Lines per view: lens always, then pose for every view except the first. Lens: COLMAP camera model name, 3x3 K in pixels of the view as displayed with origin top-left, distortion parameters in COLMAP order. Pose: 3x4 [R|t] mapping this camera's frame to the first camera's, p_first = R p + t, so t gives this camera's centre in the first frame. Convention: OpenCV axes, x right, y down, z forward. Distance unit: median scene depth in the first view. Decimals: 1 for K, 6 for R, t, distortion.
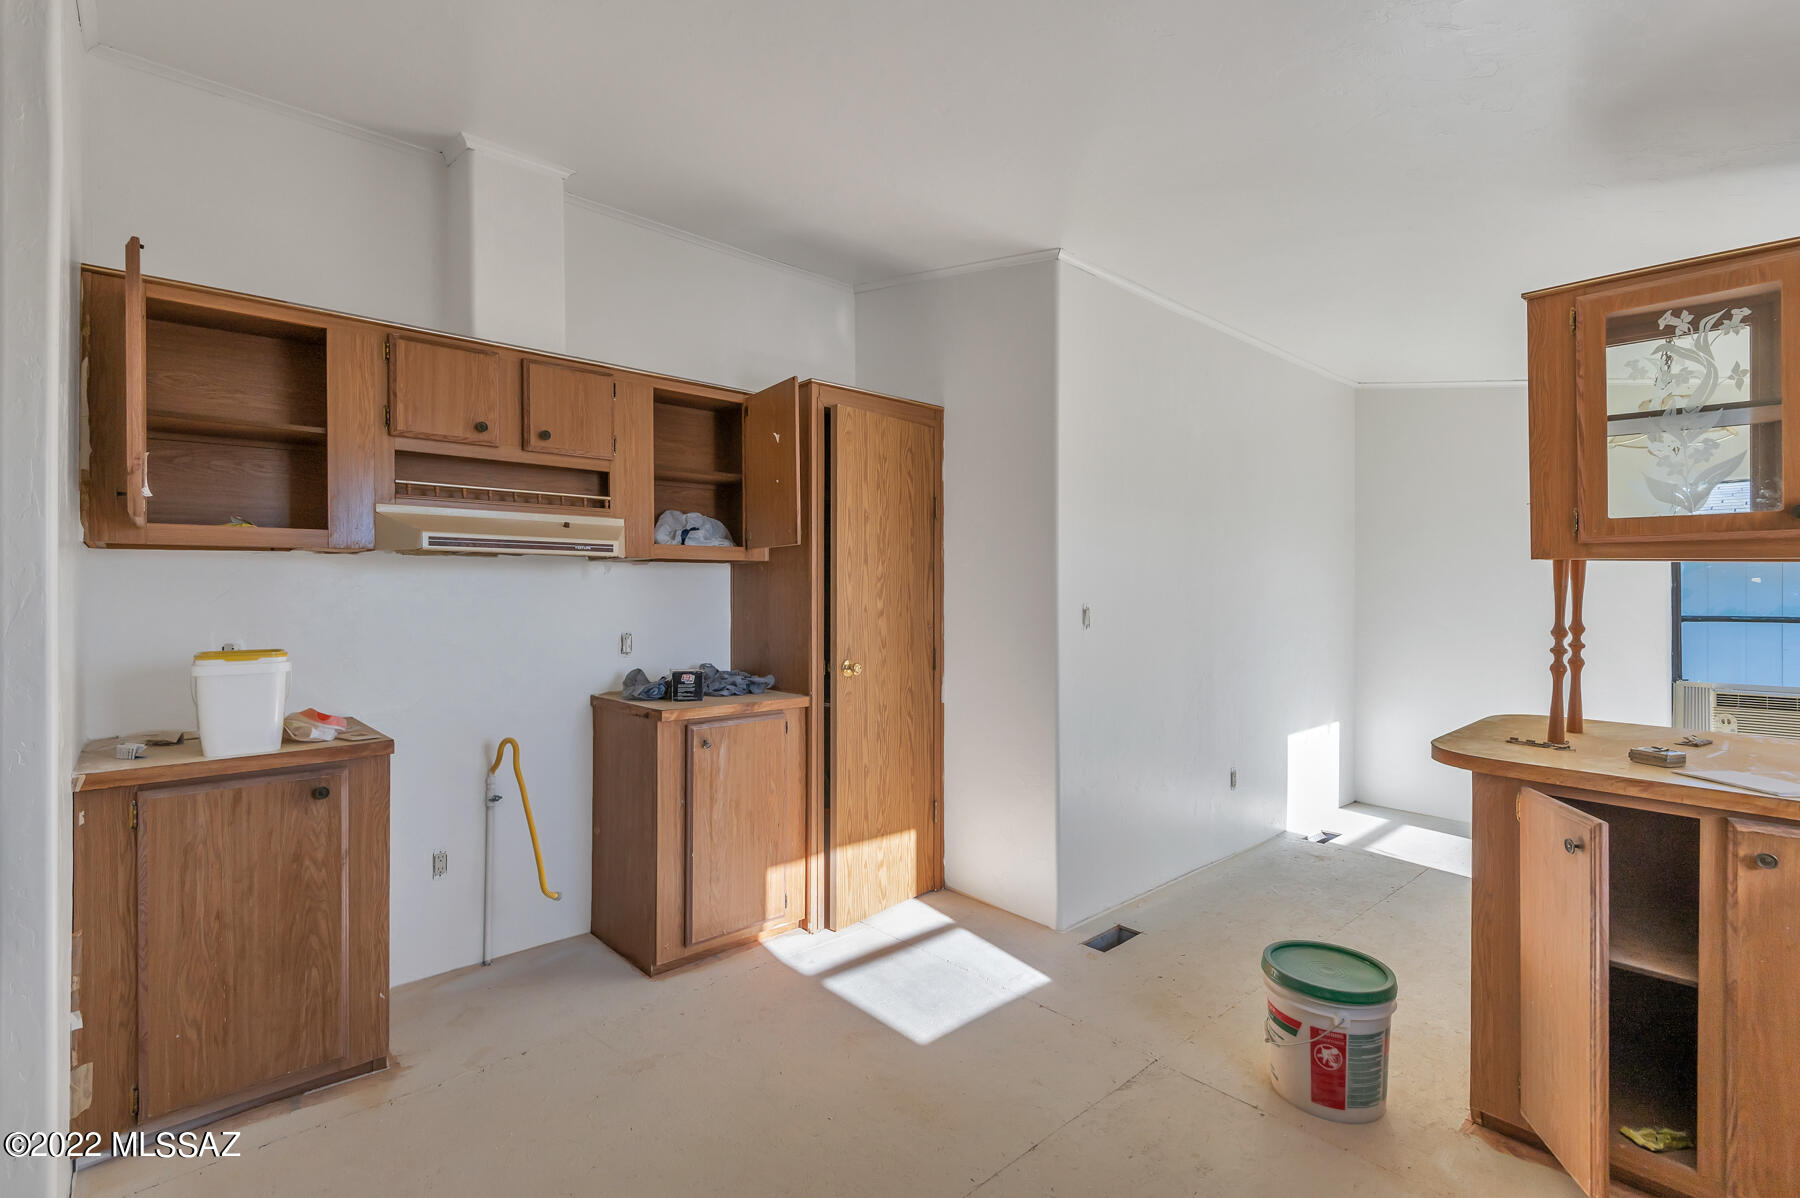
lens RADIAL K [[822.3, 0, 900.0], [0, 822.3, 599.0], [0, 0, 1]] dist [0.002390, 0.000092]
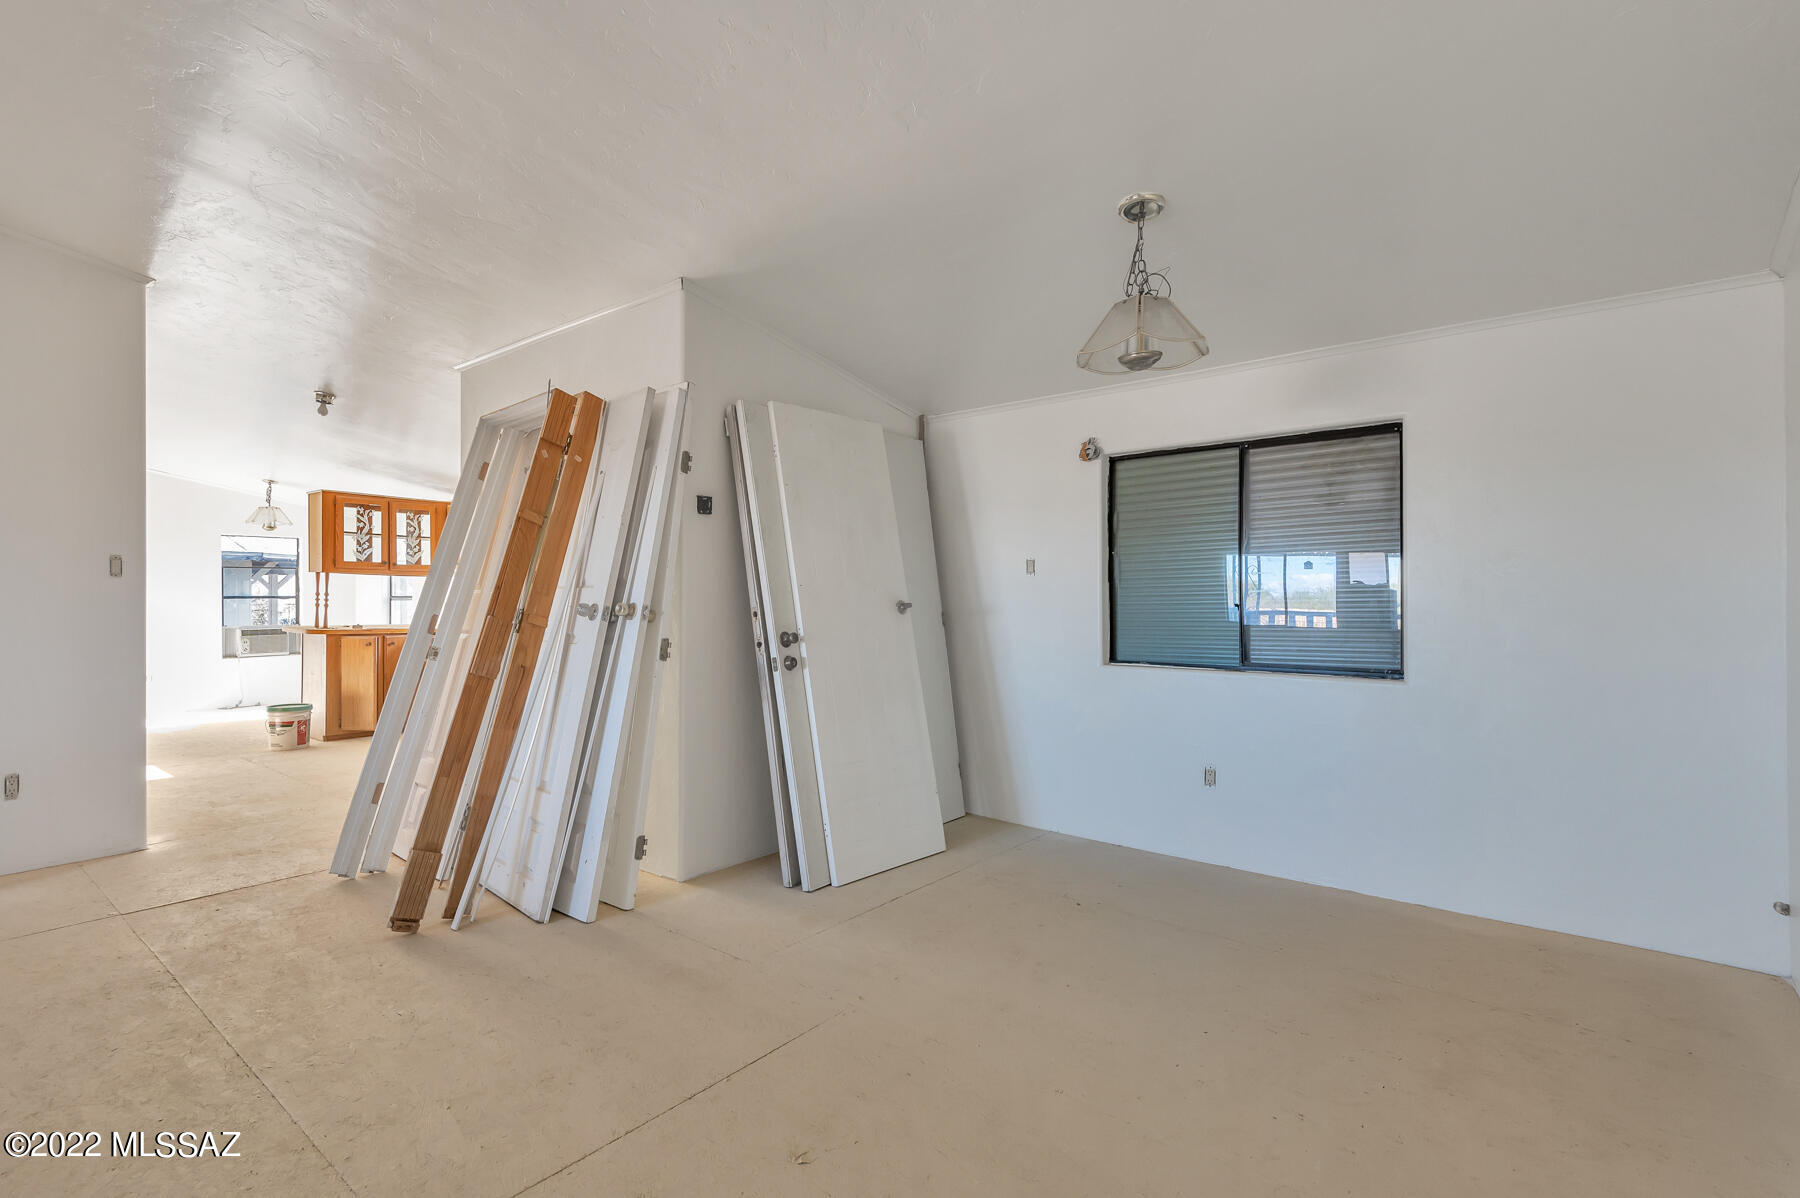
lens RADIAL K [[862.5, 0, 825.3], [0, 862.5, 592.2], [0, 0, 1]] dist [0.000144, -0.000048]
pose [[-0.114722, 0.007265, 0.993371, -2.894452], [0.005853, 0.999961, -0.006637, 0.067965], [-0.993380, 0.005053, -0.114760, -0.587703]]
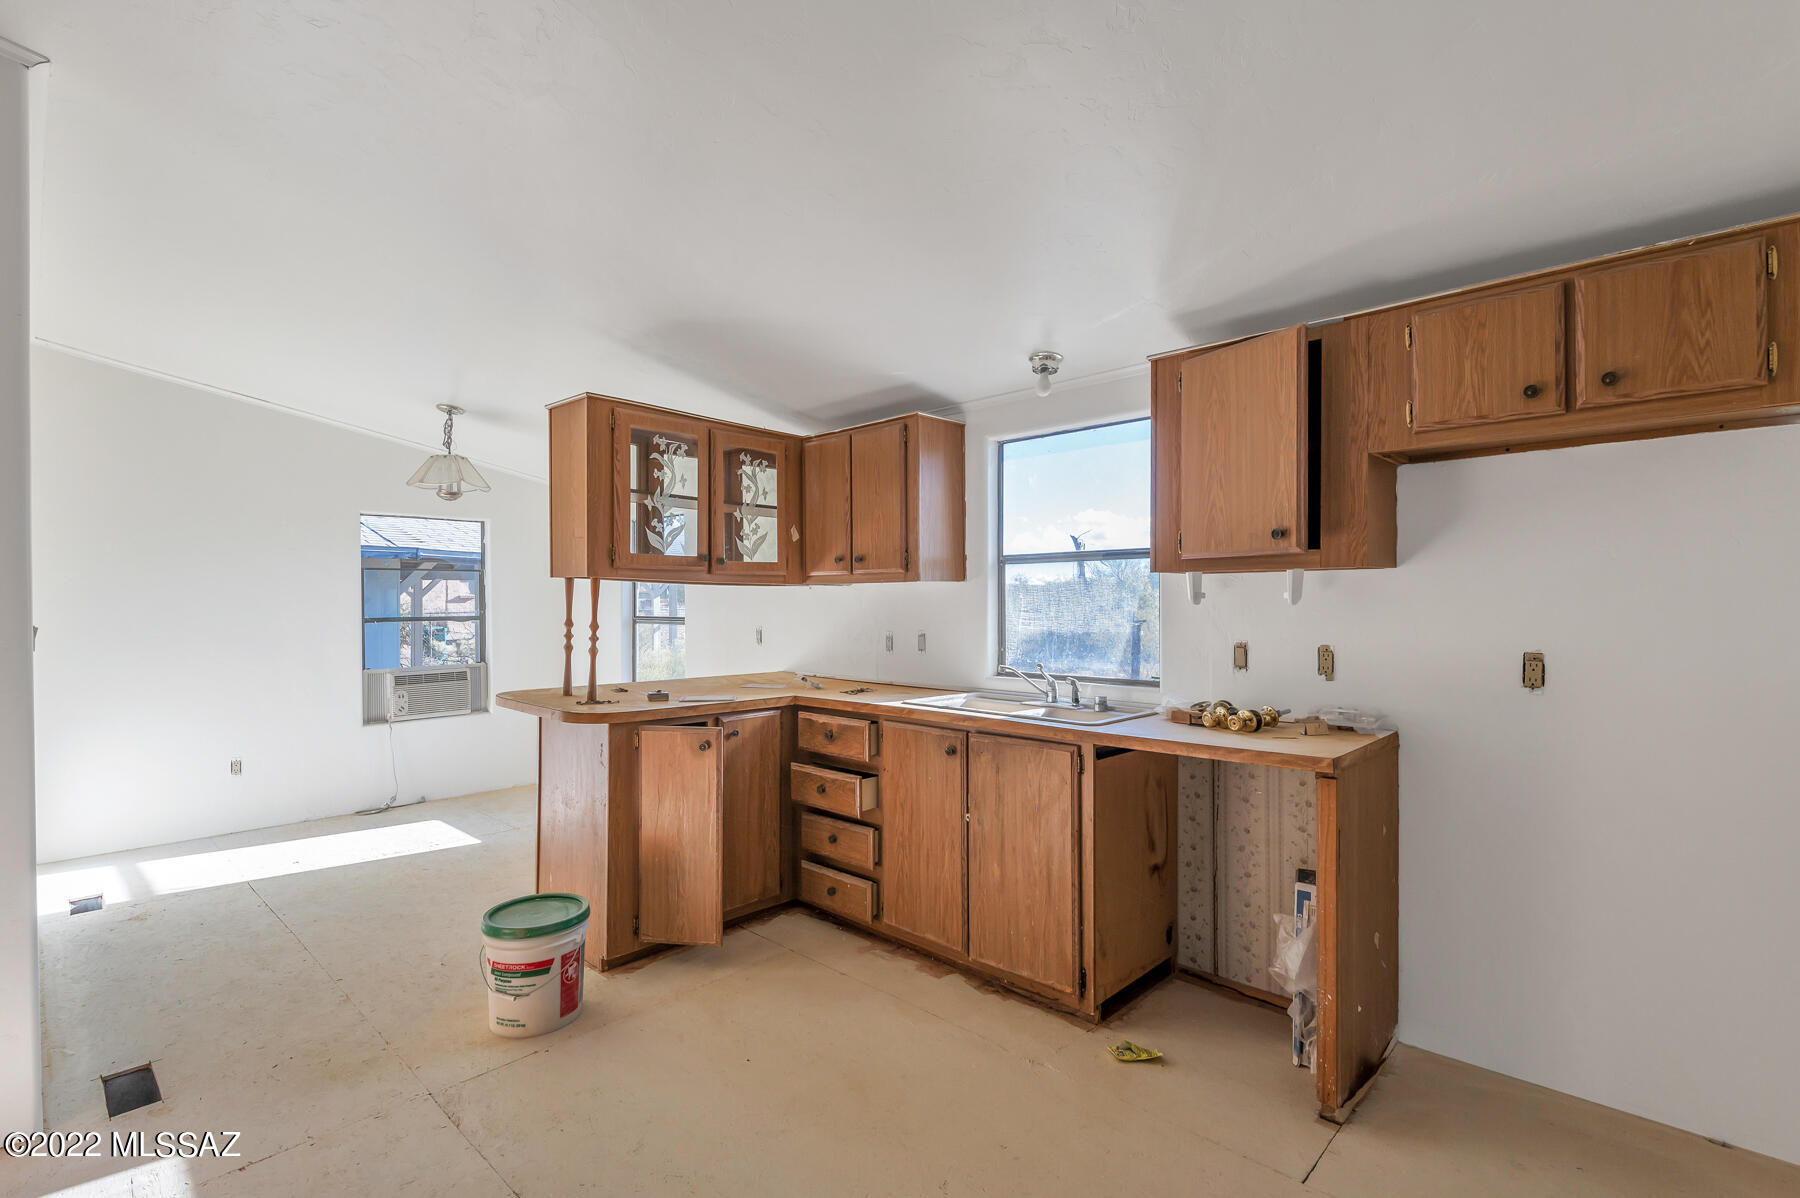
lens RADIAL K [[822.3, 0, 900.0], [0, 822.3, 599.0], [0, 0, 1]] dist [0.002390, 0.000092]
pose [[-0.090865, 0.001466, 0.995862, -0.746499], [0.005698, 0.999983, -0.000953, -0.004842], [-0.995847, 0.005588, -0.090872, 0.597667]]
